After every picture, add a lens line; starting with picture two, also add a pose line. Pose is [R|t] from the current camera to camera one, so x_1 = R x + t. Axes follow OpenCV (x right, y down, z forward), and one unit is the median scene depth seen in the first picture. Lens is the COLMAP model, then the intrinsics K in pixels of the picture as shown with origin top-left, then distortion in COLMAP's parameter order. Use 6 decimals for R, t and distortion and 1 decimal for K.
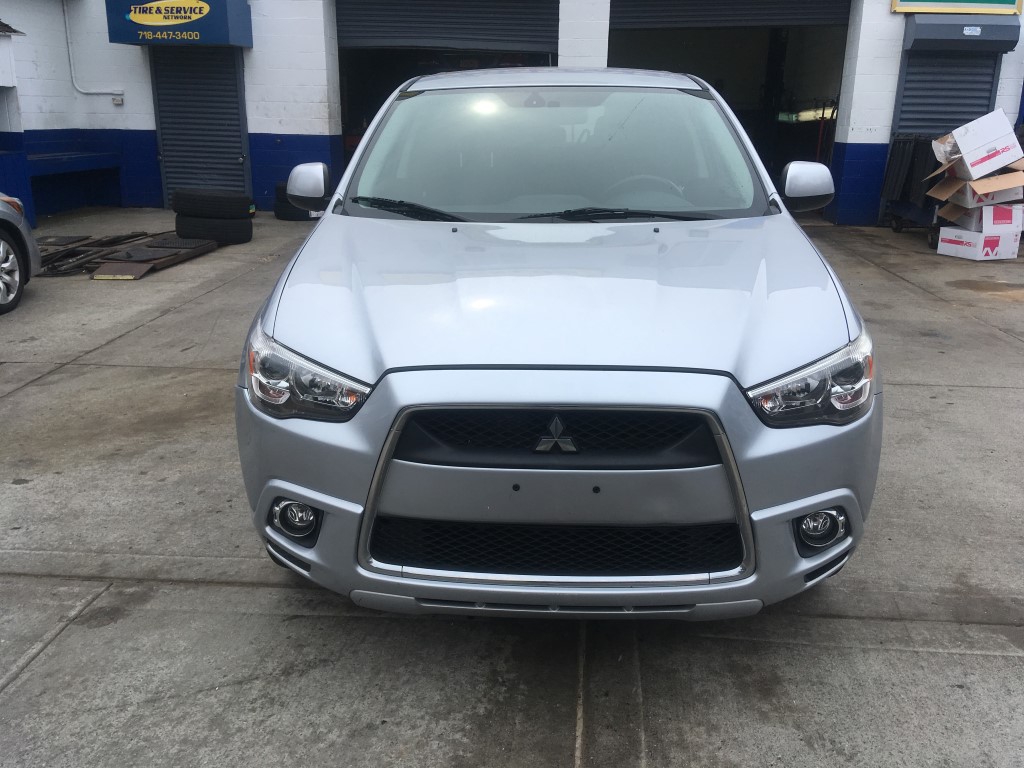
lens RADIAL K [[856.1, 0, 512.0], [0, 856.1, 384.0], [0, 0, 1]] dist [0.114492, -0.169429]
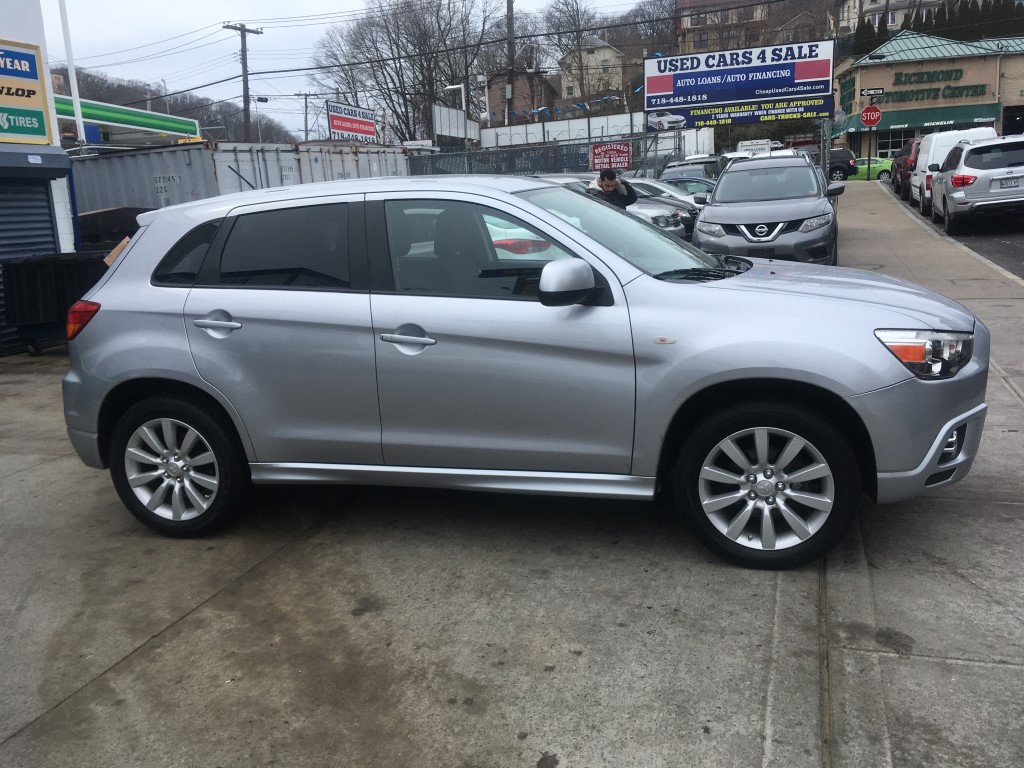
lens RADIAL K [[863.1, 0, 510.9], [0, 863.1, 369.1], [0, 0, 1]] dist [0.125413, -0.184639]
pose [[0.232057, -0.202182, 0.951458, -1.481888], [0.354152, 0.928584, 0.110945, -0.323398], [-0.905939, 0.311215, 0.287088, 0.959262]]
